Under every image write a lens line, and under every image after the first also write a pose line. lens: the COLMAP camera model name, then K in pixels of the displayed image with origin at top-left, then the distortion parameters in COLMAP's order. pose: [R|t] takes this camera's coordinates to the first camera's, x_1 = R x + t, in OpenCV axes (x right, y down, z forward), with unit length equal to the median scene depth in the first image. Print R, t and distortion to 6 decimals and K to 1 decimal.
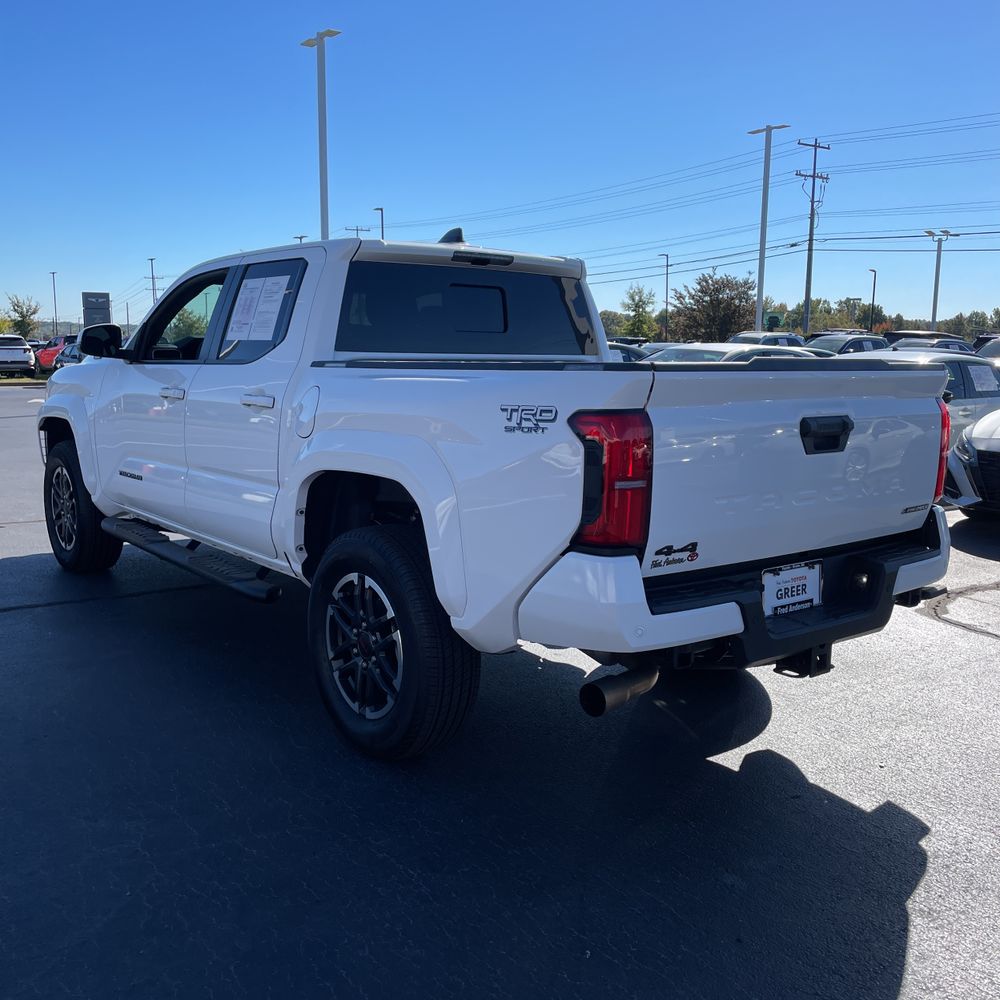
lens RADIAL K [[1009.7, 0, 486.2], [0, 1009.7, 494.7], [0, 0, 1]] dist [0.094913, -0.121661]
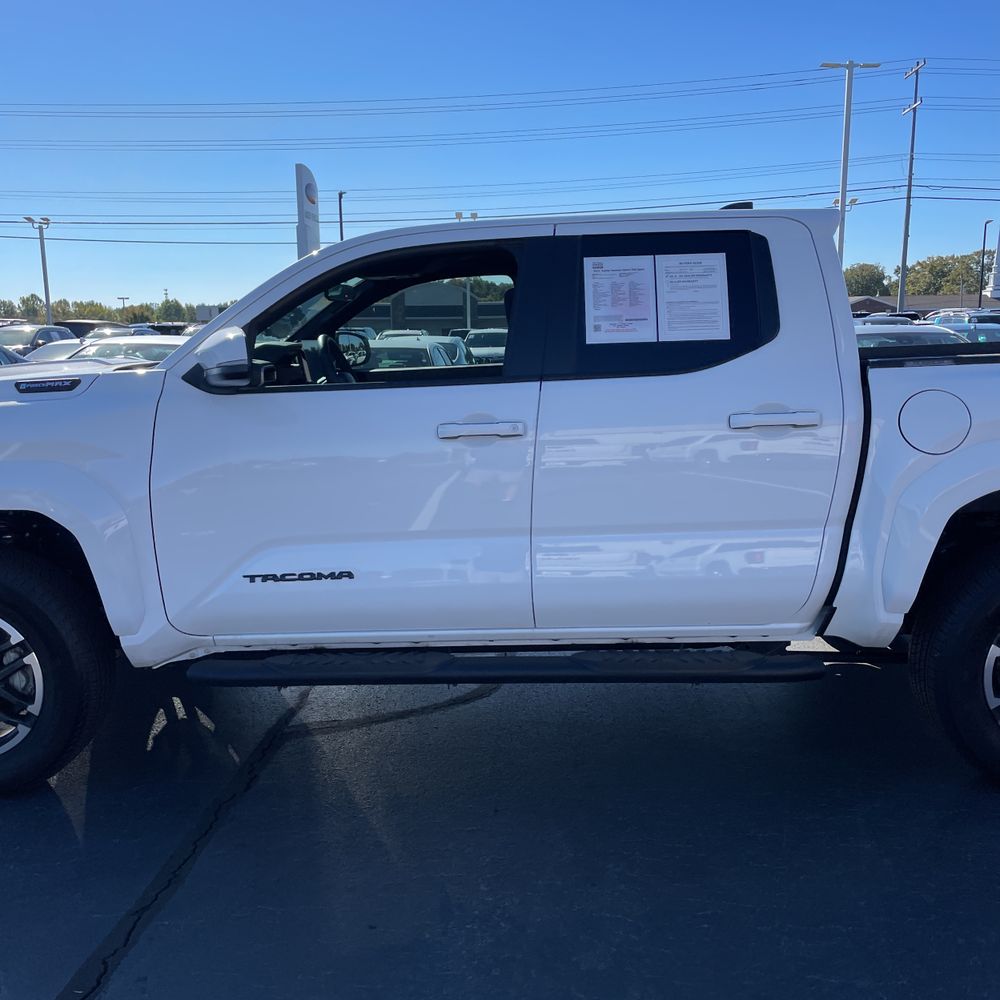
lens RADIAL K [[1003.6, 0, 493.1], [0, 1003.6, 497.5], [0, 0, 1]] dist [0.117569, -0.165195]
pose [[0.630342, -0.153209, 0.761049, -0.965286], [0.142440, 0.986515, 0.080622, -0.129822], [-0.763138, 0.057584, 0.643665, 0.701023]]
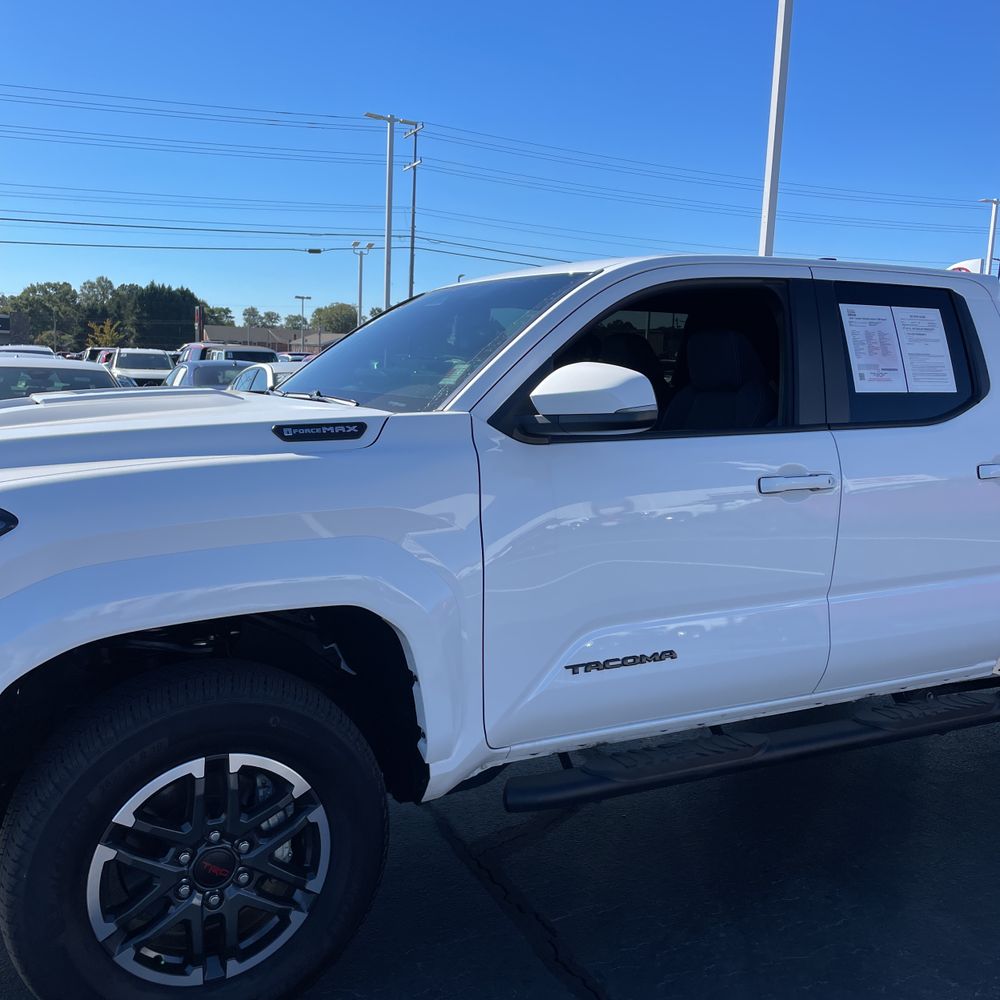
lens RADIAL K [[1009.7, 0, 486.2], [0, 1009.7, 494.7], [0, 0, 1]] dist [0.094913, -0.121661]
pose [[0.188904, -0.137577, 0.972311, -1.116838], [0.120319, 0.985920, 0.116126, -0.222531], [-0.974597, 0.095051, 0.202797, 1.274694]]
